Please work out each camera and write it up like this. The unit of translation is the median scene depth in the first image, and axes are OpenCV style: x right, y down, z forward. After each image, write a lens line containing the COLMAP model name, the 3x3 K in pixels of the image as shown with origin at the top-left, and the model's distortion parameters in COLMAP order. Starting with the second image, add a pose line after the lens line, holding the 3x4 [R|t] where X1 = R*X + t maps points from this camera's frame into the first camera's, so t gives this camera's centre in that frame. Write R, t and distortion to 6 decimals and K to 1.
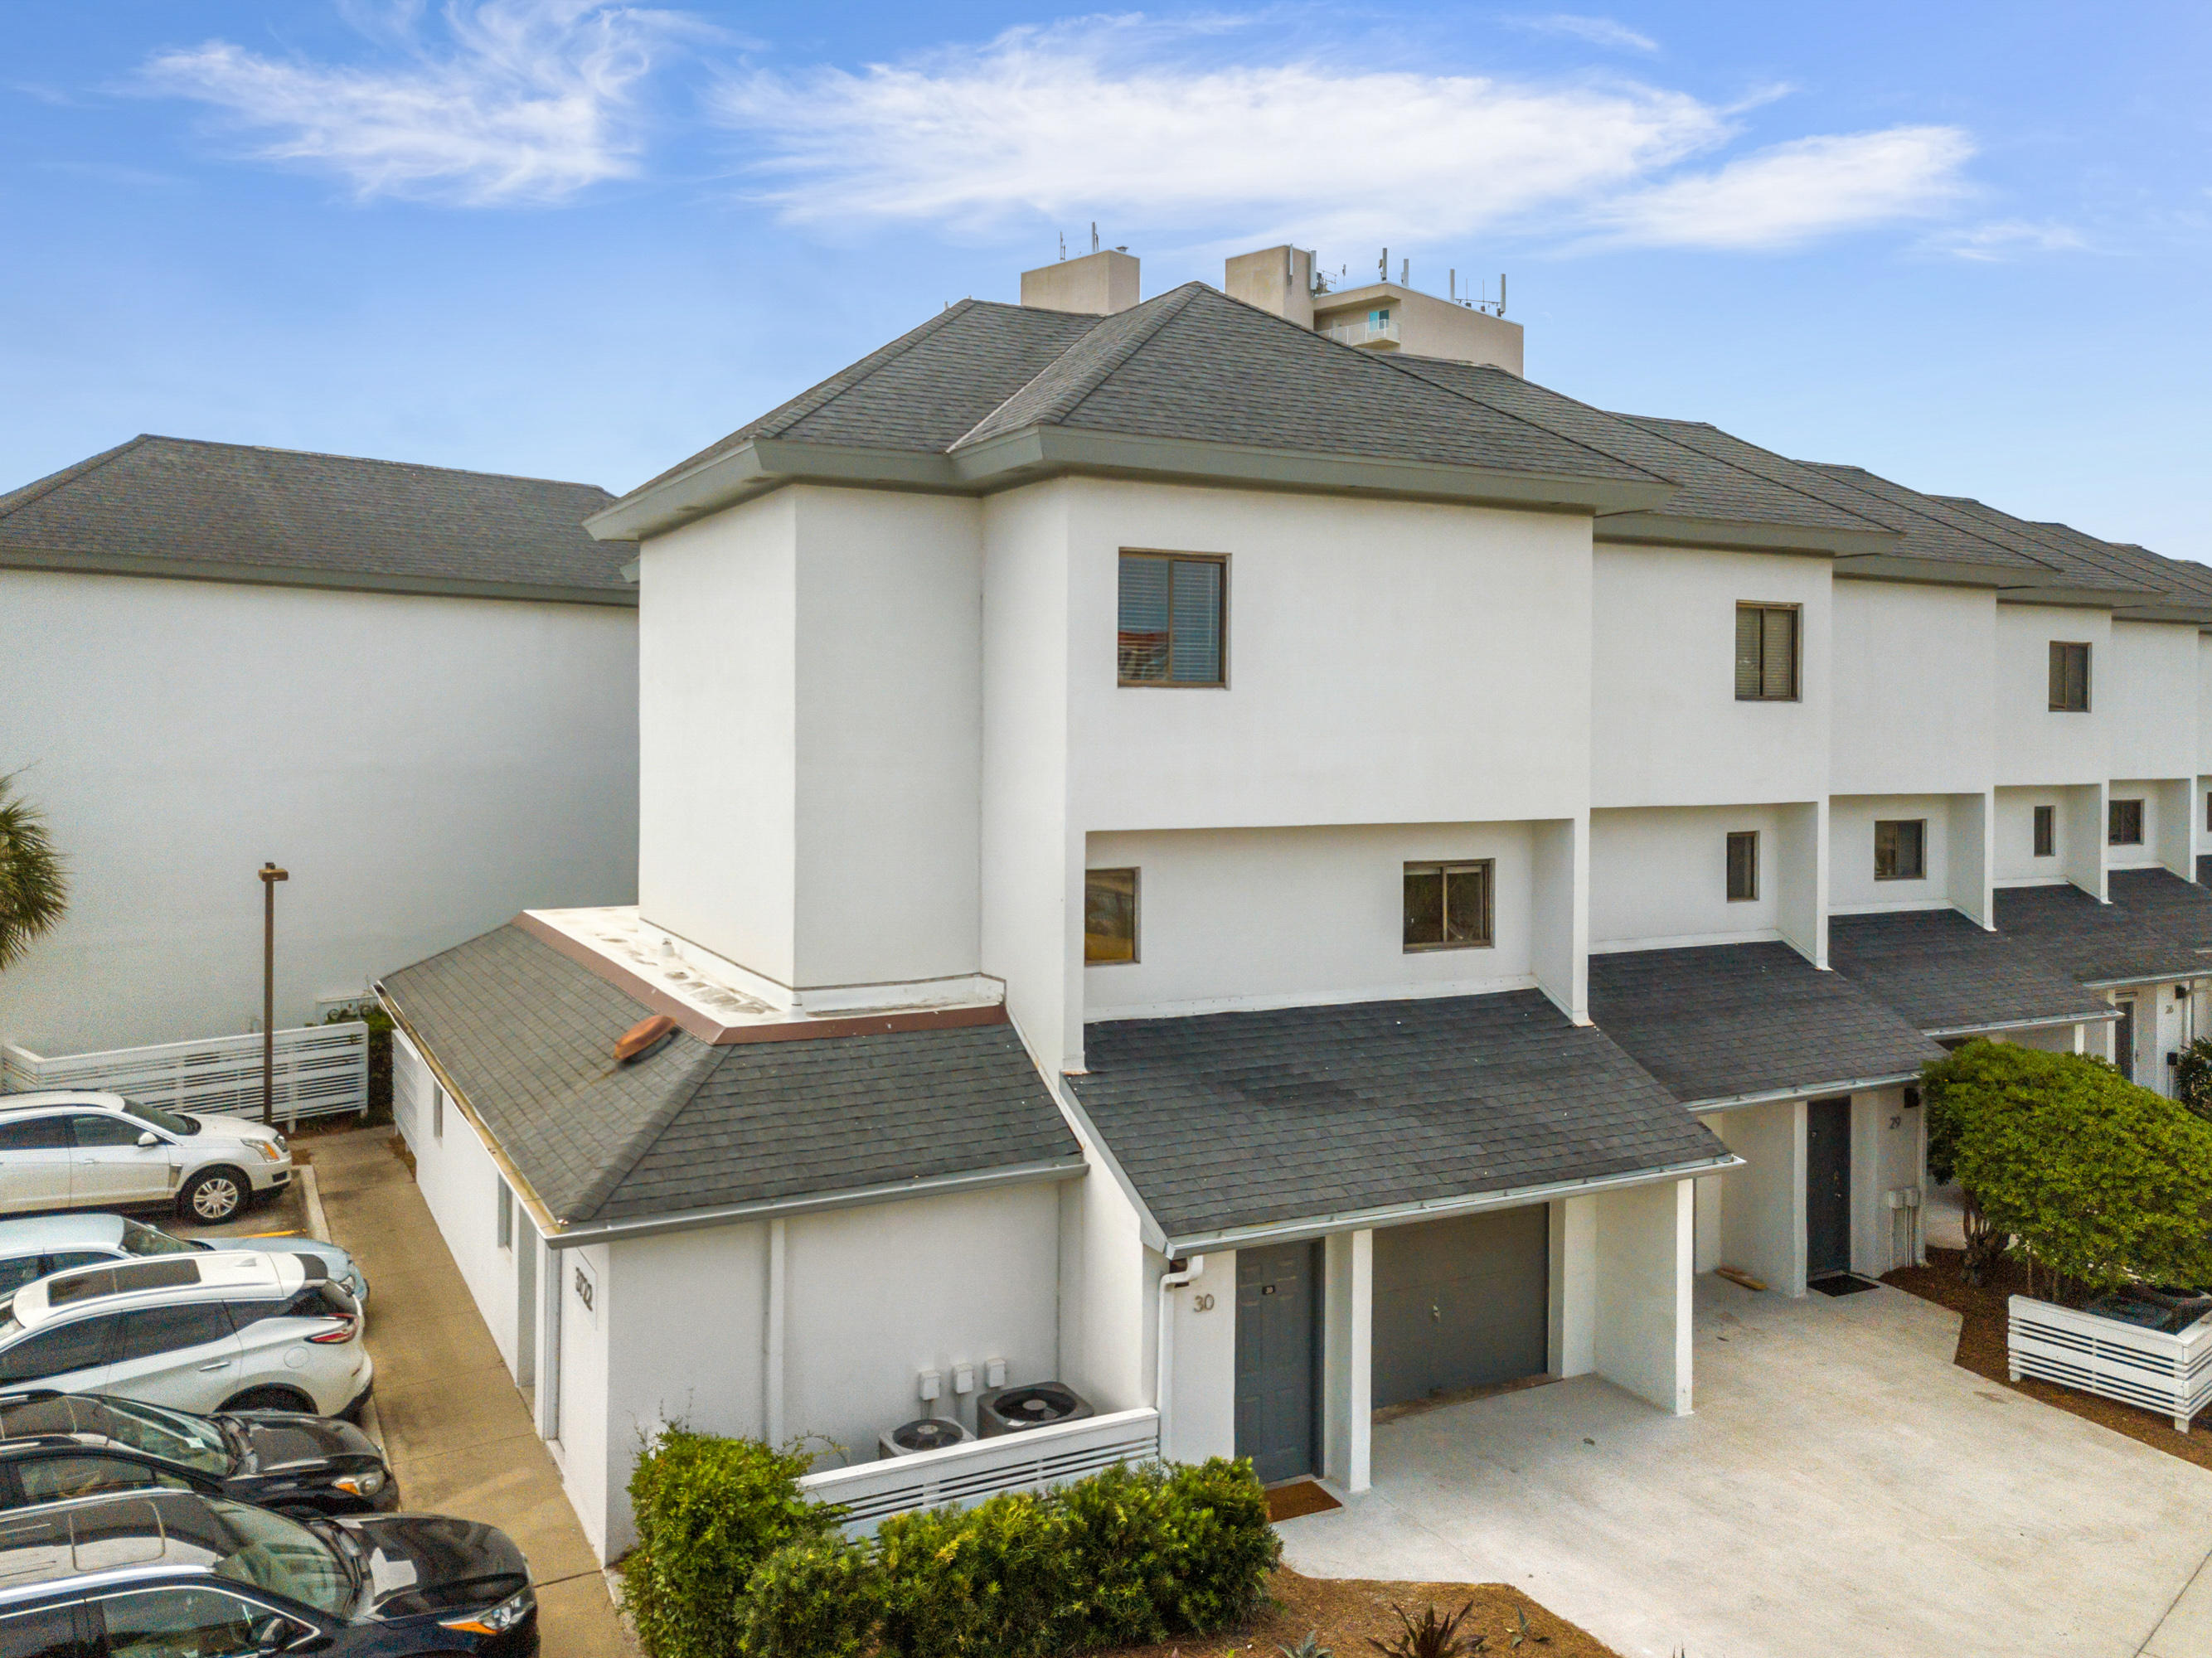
lens RADIAL K [[1726.7, 0, 1101.6], [0, 1726.7, 742.6], [0, 0, 1]] dist [0.037236, -0.010255]
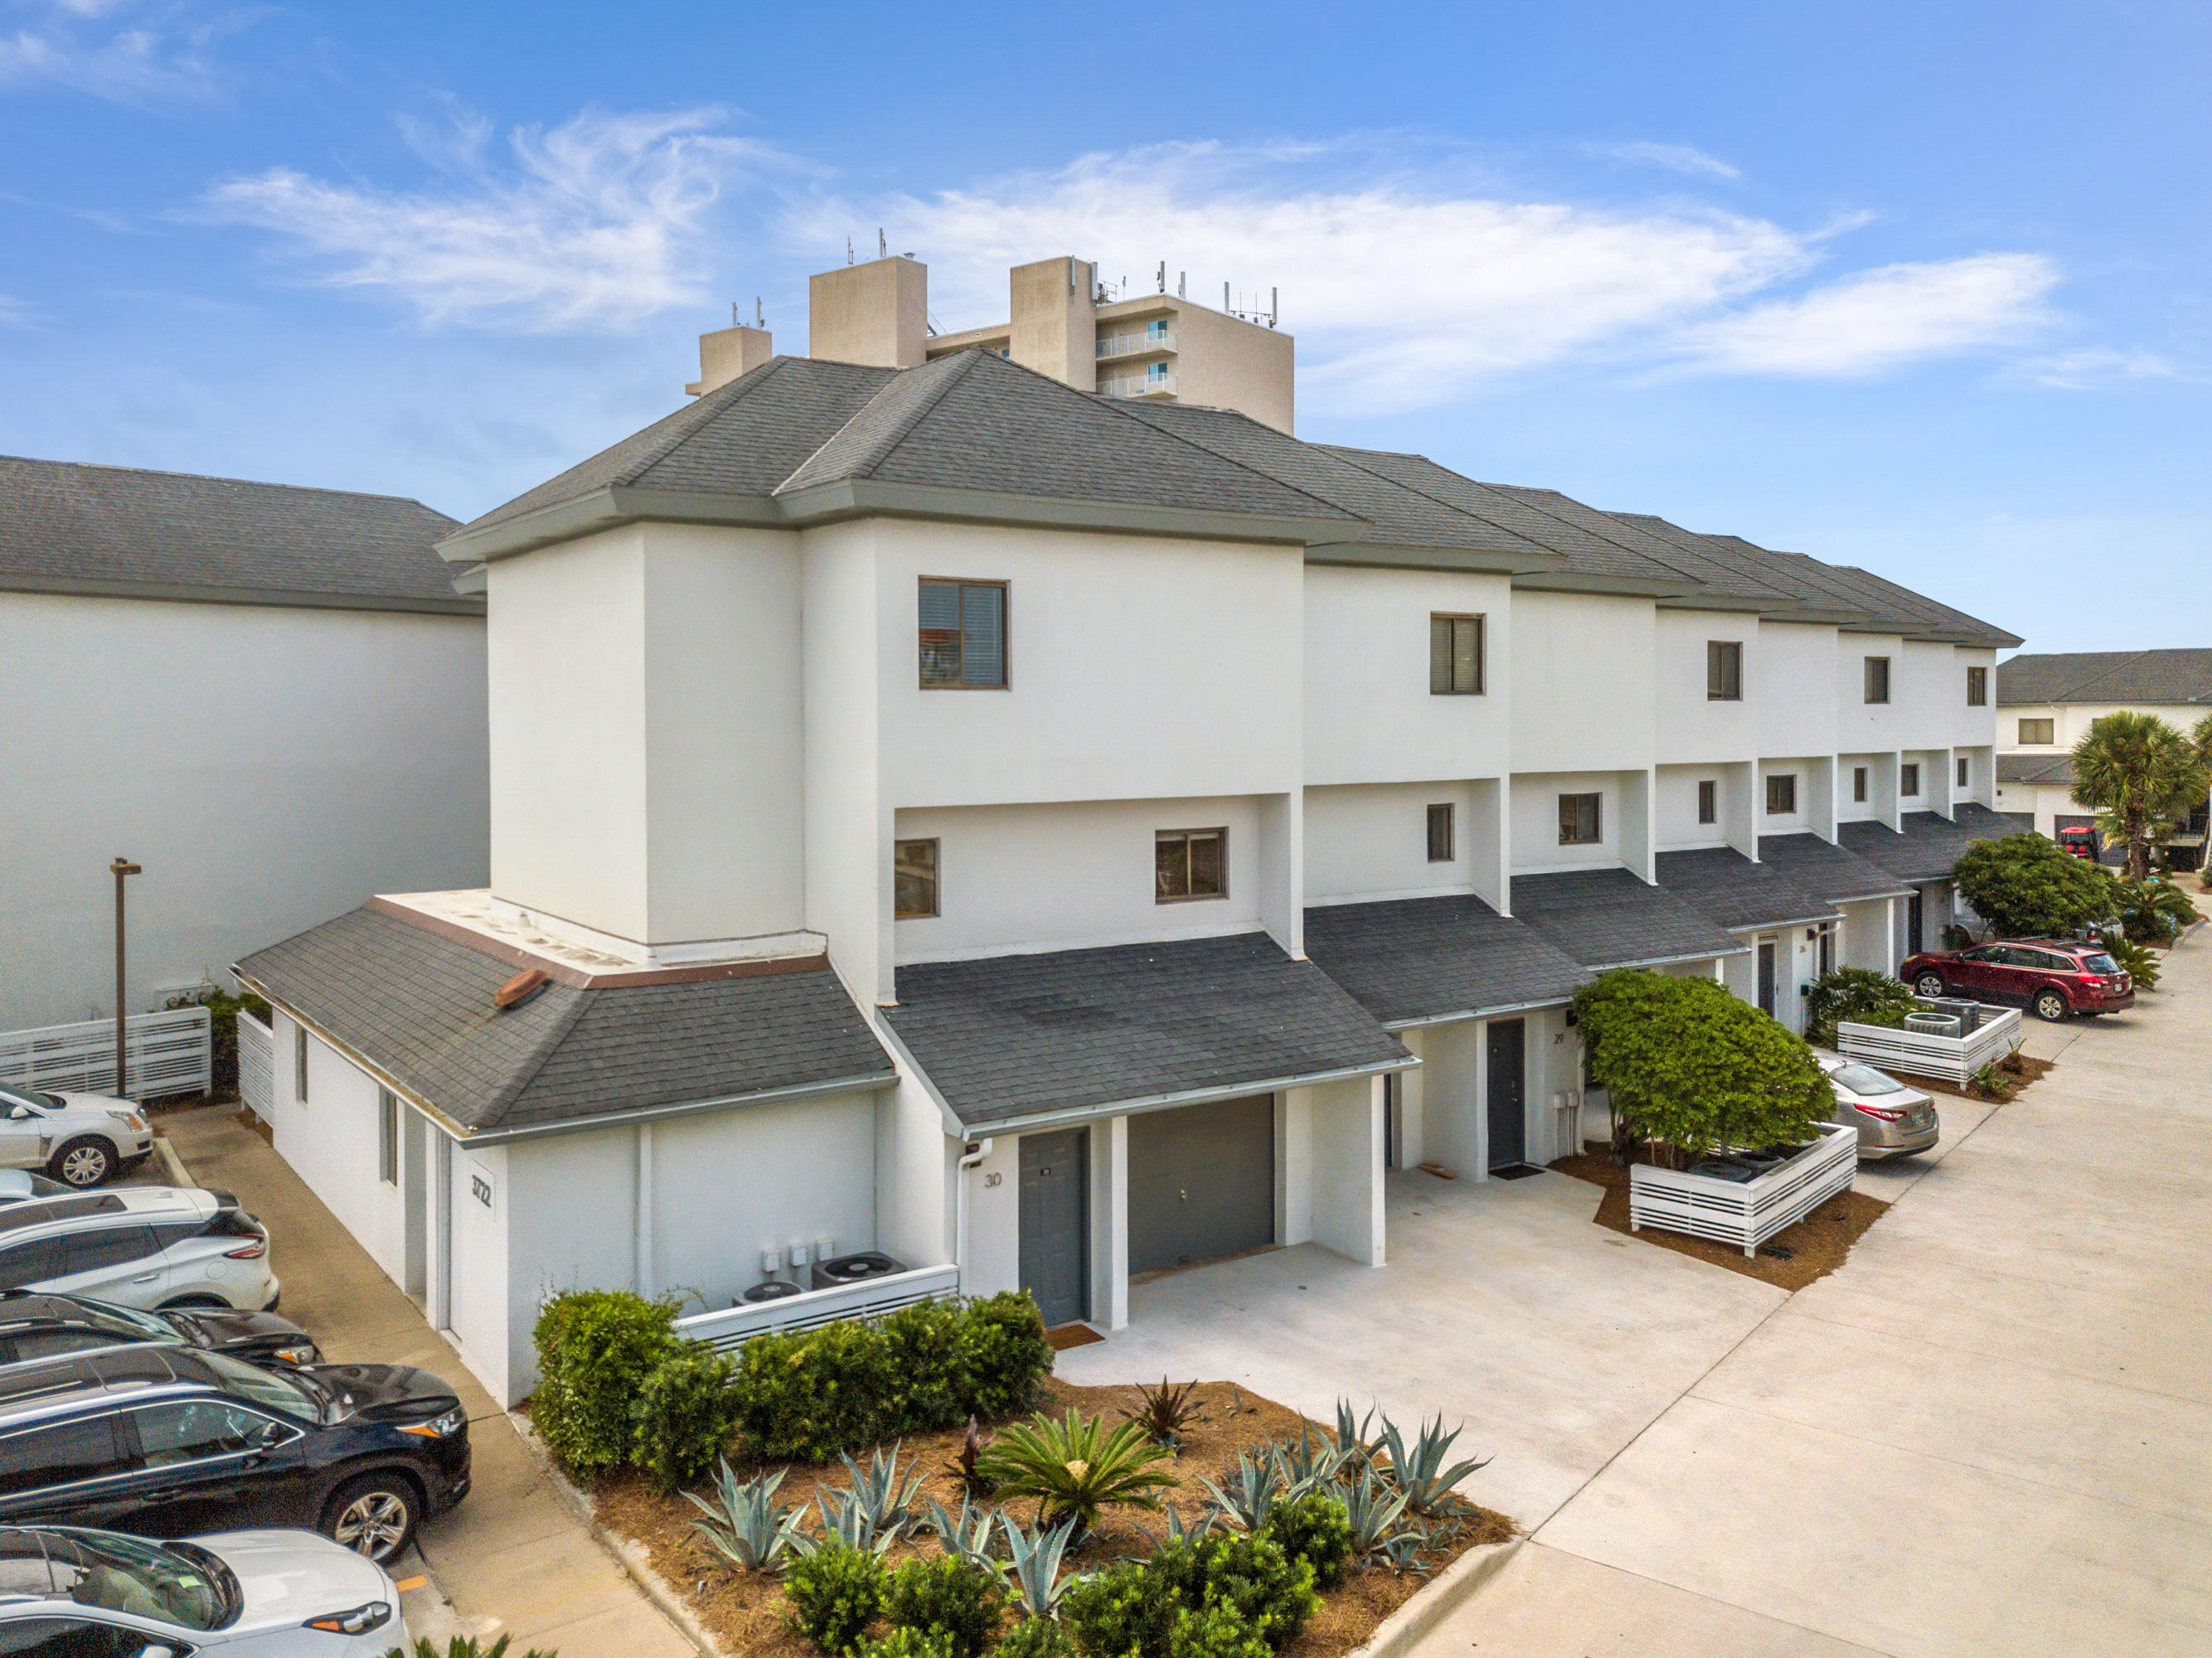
lens RADIAL K [[1726.7, 0, 1101.6], [0, 1726.7, 742.6], [0, 0, 1]] dist [0.037236, -0.010255]
pose [[0.992797, -0.012789, 0.119126, -0.007520], [0.012401, 0.999915, 0.003994, 0.001787], [-0.119166, -0.002488, 0.992871, -0.219533]]
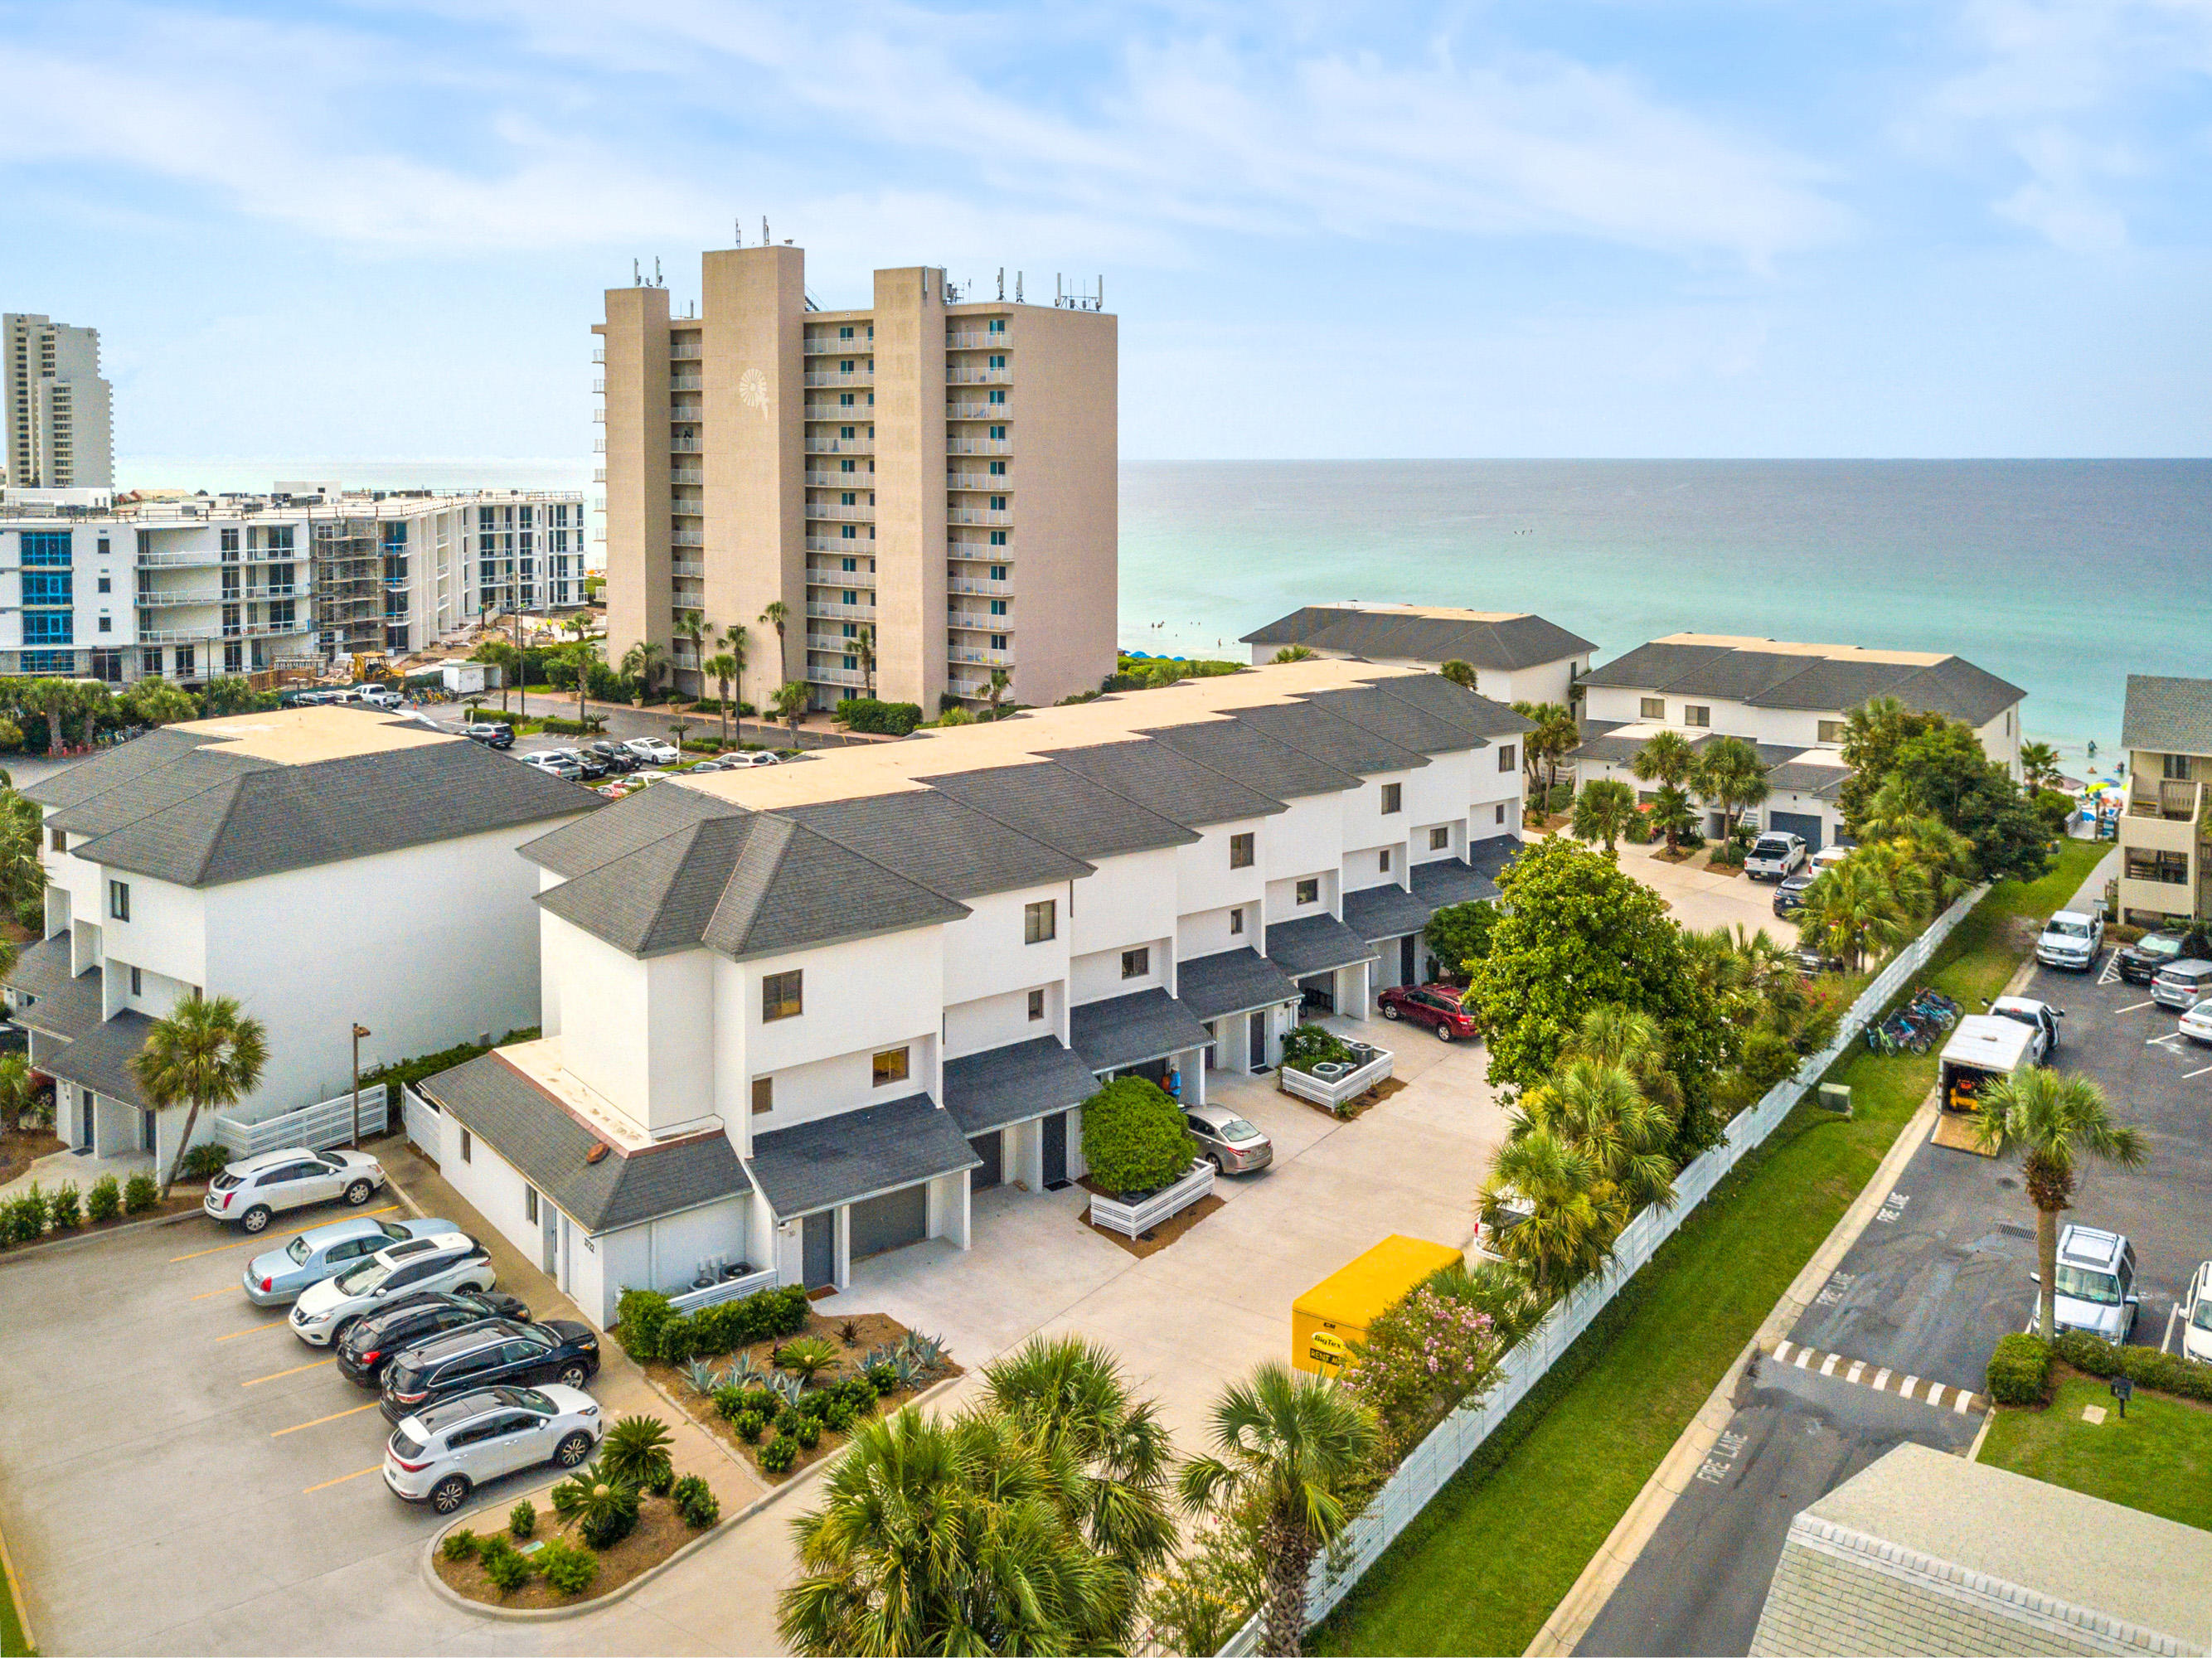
lens RADIAL K [[1829.5, 0, 1094.2], [0, 1829.5, 494.4], [0, 0, 1]] dist [0.012536, -0.002507]
pose [[0.986094, -0.013301, 0.165655, 0.057647], [0.011125, 0.999839, 0.014057, -0.917331], [-0.165816, -0.012019, 0.986083, -2.041179]]
